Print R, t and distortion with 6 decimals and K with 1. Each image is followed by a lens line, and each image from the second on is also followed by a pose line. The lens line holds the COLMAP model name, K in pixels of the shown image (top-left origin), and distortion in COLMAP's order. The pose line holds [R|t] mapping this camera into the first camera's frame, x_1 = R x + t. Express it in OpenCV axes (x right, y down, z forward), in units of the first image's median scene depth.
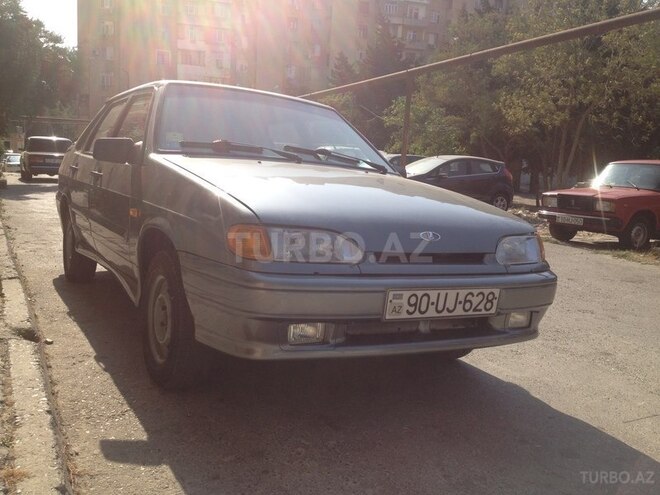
lens RADIAL K [[674.4, 0, 330.0], [0, 674.4, 247.5], [0, 0, 1]] dist [-0.000655, -0.023640]
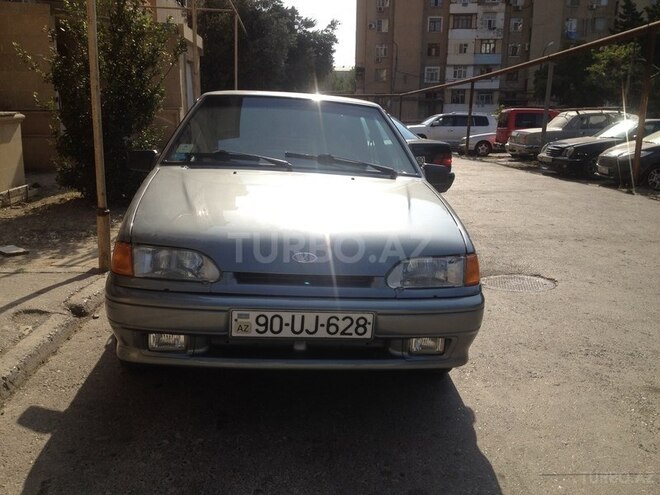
lens RADIAL K [[670.4, 0, 330.0], [0, 670.4, 247.5], [0, 0, 1]] dist [0.059350, -0.241136]
pose [[0.888490, 0.048021, -0.456376, 0.659747], [-0.018813, 0.997485, 0.068331, -0.103687], [0.458510, -0.052125, 0.887159, 0.123278]]
